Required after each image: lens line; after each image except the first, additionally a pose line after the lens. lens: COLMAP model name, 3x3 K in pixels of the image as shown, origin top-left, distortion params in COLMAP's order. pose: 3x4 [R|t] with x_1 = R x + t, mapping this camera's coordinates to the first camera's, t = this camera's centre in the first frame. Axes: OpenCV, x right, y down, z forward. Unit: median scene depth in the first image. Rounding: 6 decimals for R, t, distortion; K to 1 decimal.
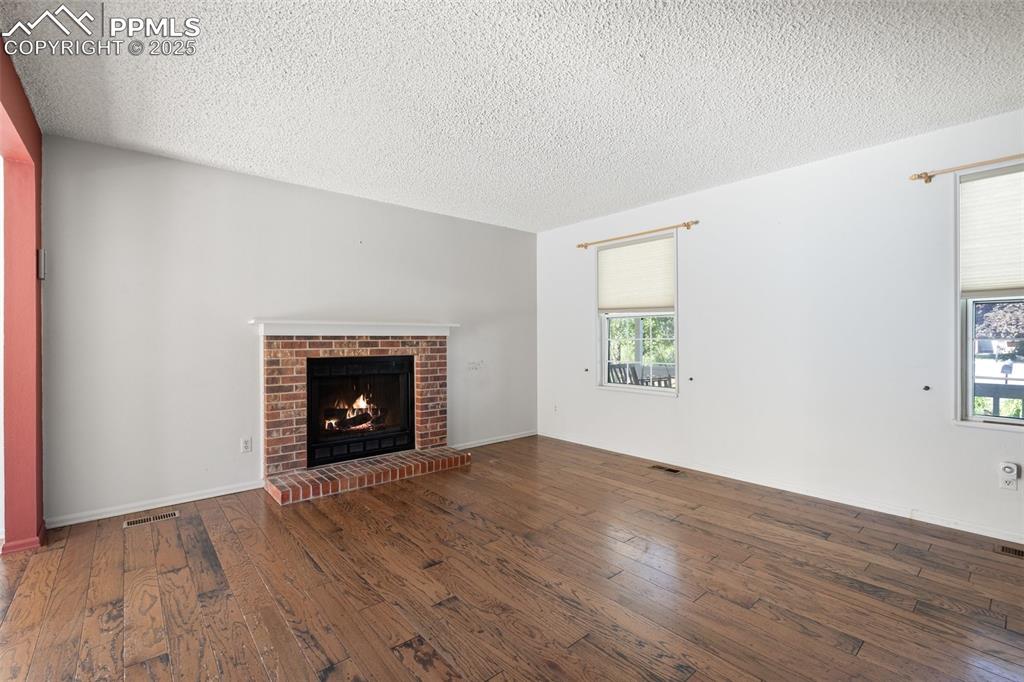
lens RADIAL K [[454.7, 0, 518.5], [0, 454.7, 340.6], [0, 0, 1]] dist [-0.004153, 0.001130]
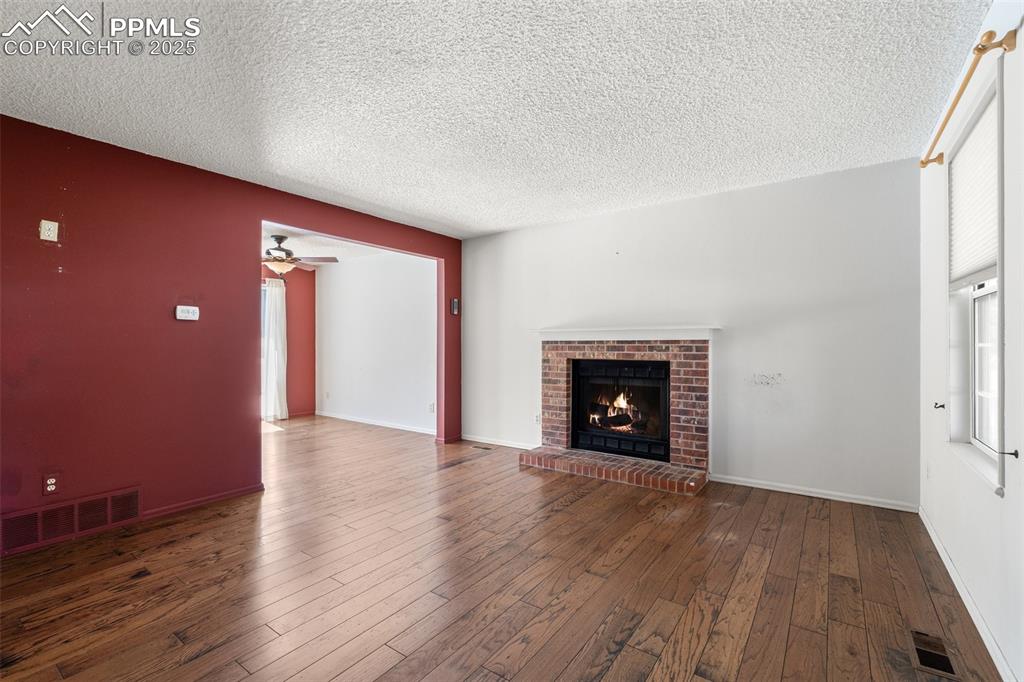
lens RADIAL K [[454.7, 0, 508.7], [0, 454.7, 341.7], [0, 0, 1]] dist [-0.004153, 0.001130]
pose [[0.221517, -0.000797, -0.975156, 0.692578], [-0.001568, 0.999998, -0.001174, -0.006404], [0.975155, 0.001789, 0.221515, 0.552510]]
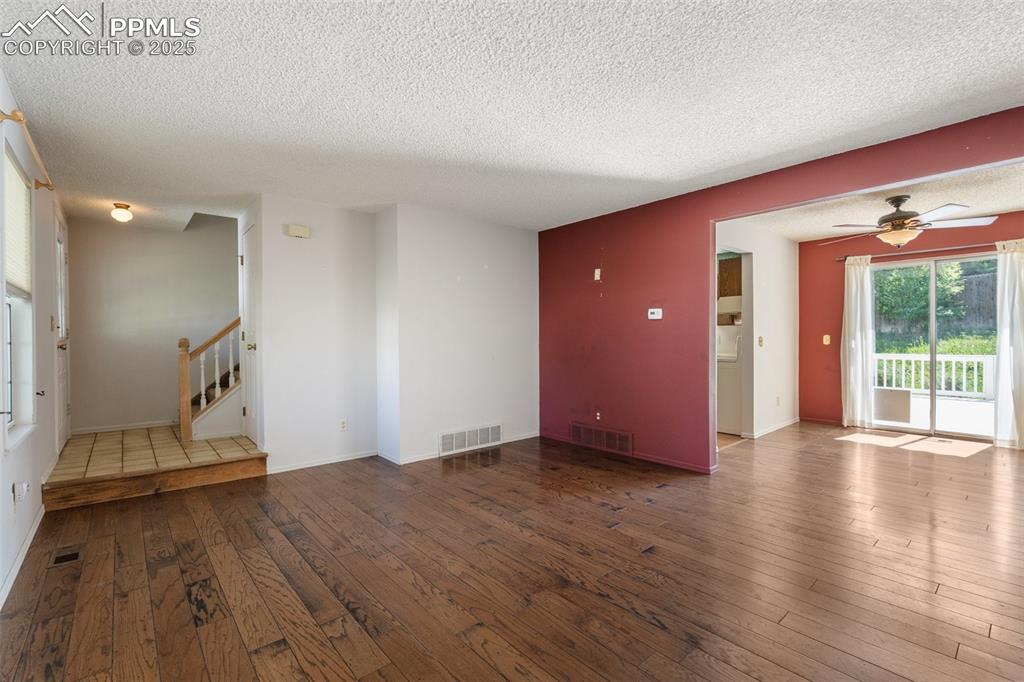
lens RADIAL K [[454.7, 0, 511.6], [0, 454.7, 340.1], [0, 0, 1]] dist [-0.004153, 0.001130]
pose [[-0.999883, 0.007537, 0.013323, 0.071328], [0.007618, 0.999953, 0.006034, -0.005158], [-0.013277, 0.006135, -0.999893, 1.282297]]
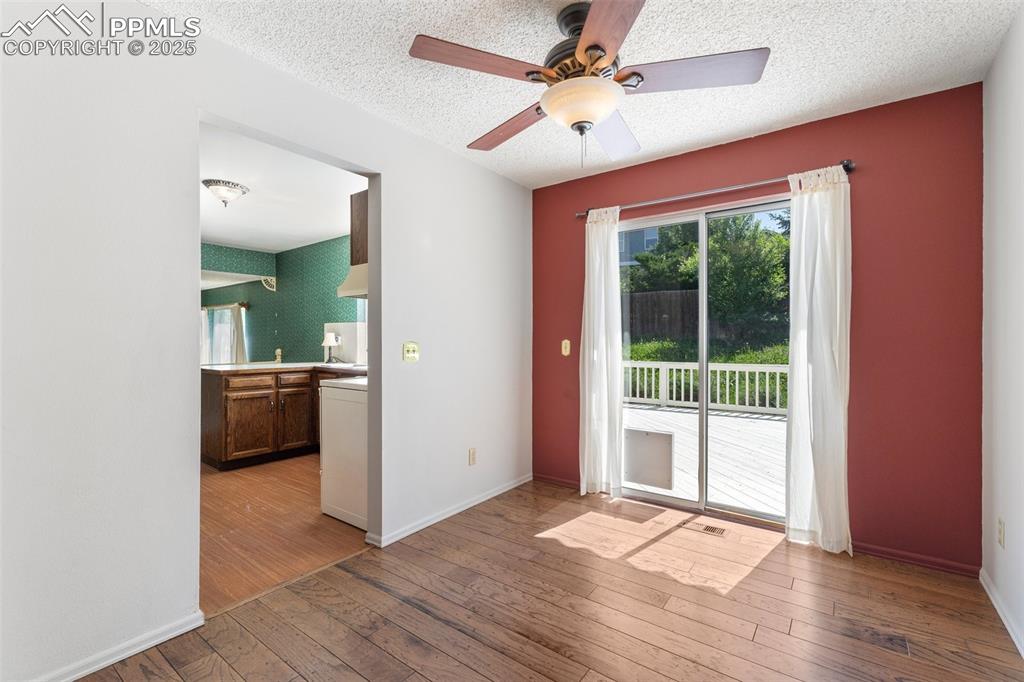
lens RADIAL K [[454.7, 0, 503.1], [0, 454.7, 342.5], [0, 0, 1]] dist [-0.004153, 0.001130]
pose [[-0.980973, 0.004144, -0.194098, -0.690219], [0.004020, 0.999991, 0.001033, -0.000908], [0.194100, 0.000233, -0.980982, 0.606699]]
